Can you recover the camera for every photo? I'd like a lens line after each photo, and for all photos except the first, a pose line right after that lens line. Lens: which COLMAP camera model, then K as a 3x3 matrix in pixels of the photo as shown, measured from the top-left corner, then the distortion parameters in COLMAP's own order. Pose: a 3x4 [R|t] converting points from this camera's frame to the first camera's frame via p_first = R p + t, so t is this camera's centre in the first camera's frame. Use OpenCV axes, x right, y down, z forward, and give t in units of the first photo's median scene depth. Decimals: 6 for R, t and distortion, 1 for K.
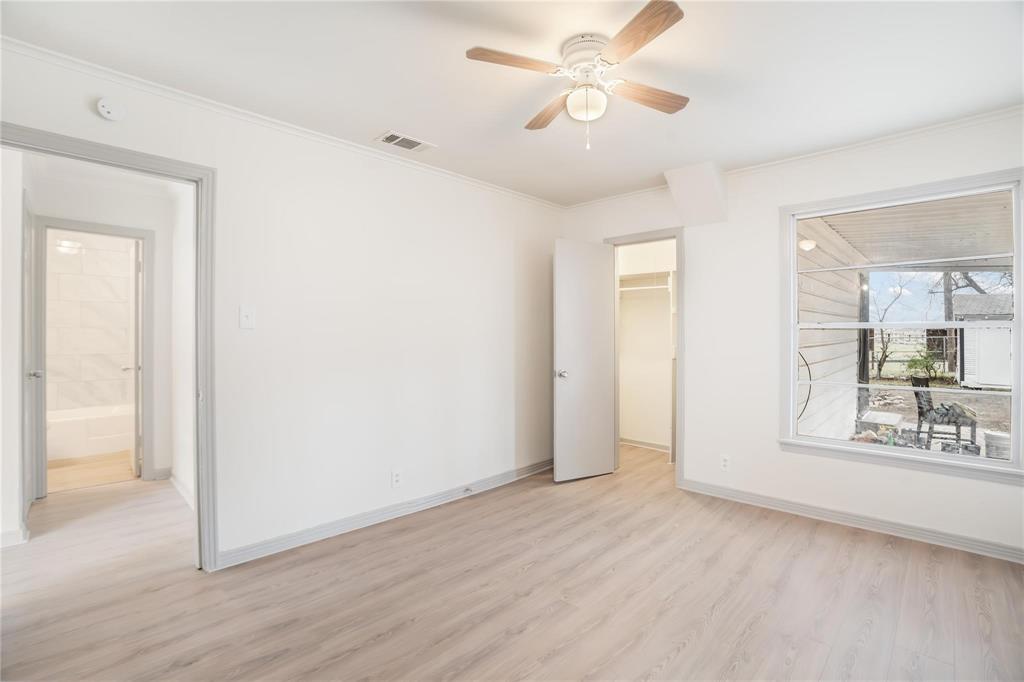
lens RADIAL K [[480.8, 0, 510.8], [0, 480.8, 343.4], [0, 0, 1]] dist [-0.002548, -0.000101]
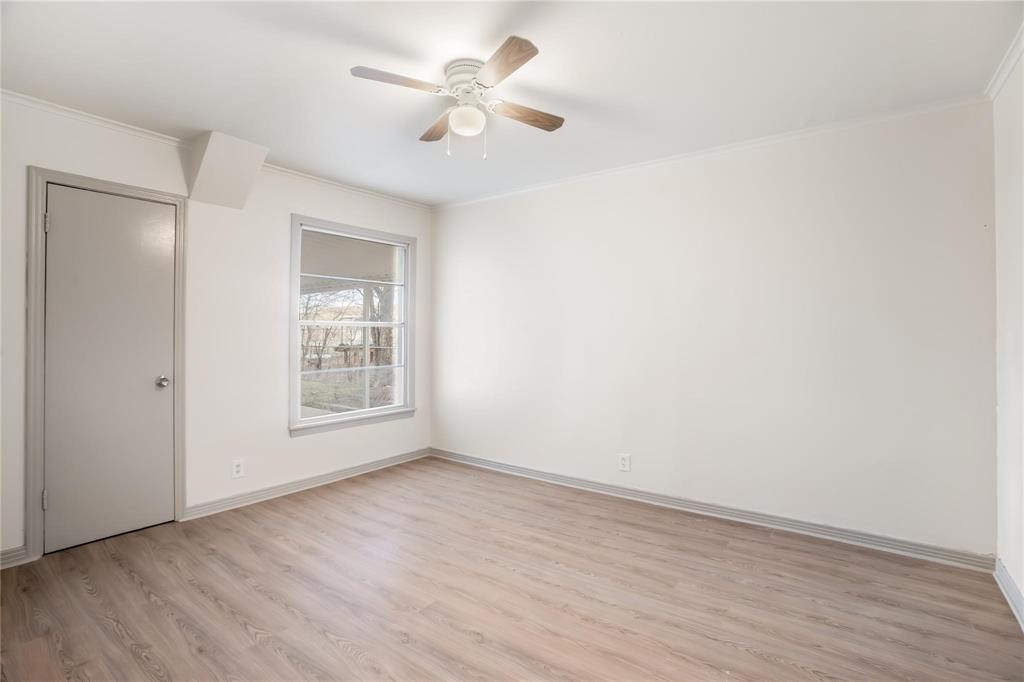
lens RADIAL K [[489.1, 0, 512.5], [0, 489.1, 330.9], [0, 0, 1]] dist [0.000206, 0.000410]
pose [[-0.128081, 0.011922, 0.991692, -0.676628], [0.008621, 0.999903, -0.010907, -0.000667], [-0.991726, 0.007153, -0.128171, 0.729390]]
